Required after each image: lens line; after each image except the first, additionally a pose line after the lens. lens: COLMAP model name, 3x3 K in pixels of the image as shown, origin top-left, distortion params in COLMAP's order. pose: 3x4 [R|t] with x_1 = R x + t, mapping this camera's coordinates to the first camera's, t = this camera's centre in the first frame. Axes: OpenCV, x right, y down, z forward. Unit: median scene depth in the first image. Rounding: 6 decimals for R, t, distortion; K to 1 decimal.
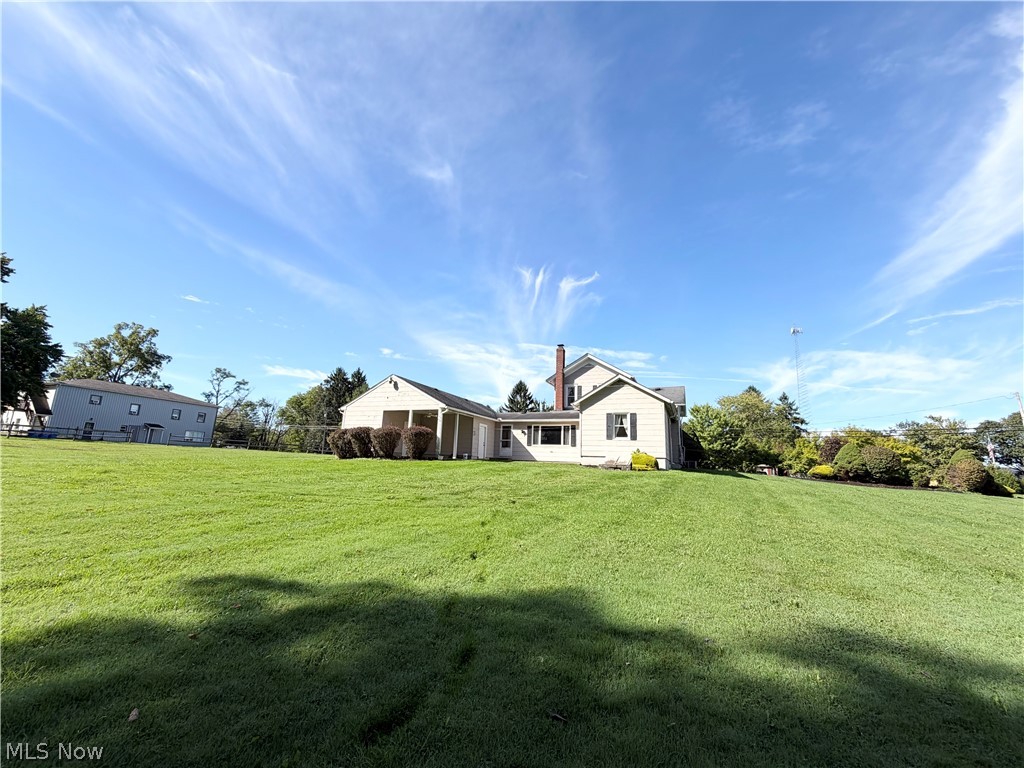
lens RADIAL K [[412.8, 0, 531.3], [0, 412.8, 398.6], [0, 0, 1]] dist [0.002520, 0.000104]
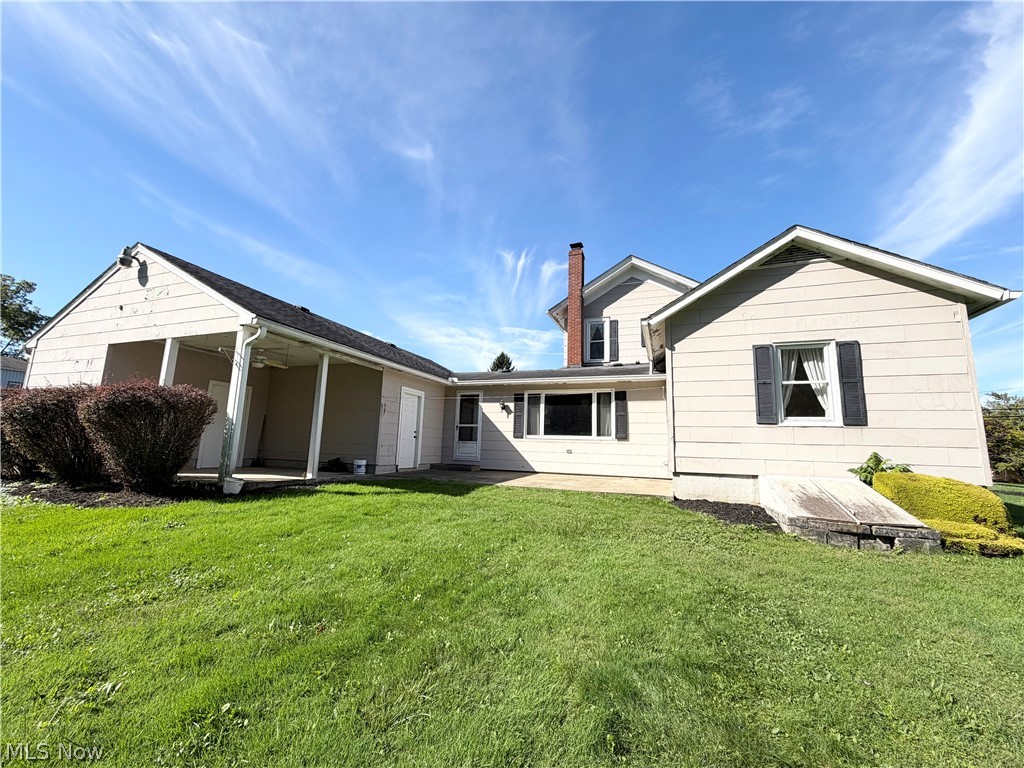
lens RADIAL K [[407.4, 0, 509.4], [0, 407.4, 384.2], [0, 0, 1]] dist [0.000030, -0.000066]
pose [[0.999940, -0.004554, -0.009968, -0.009059], [0.004596, 0.999981, 0.004193, 0.045204], [0.009949, -0.004238, 0.999942, 0.468352]]
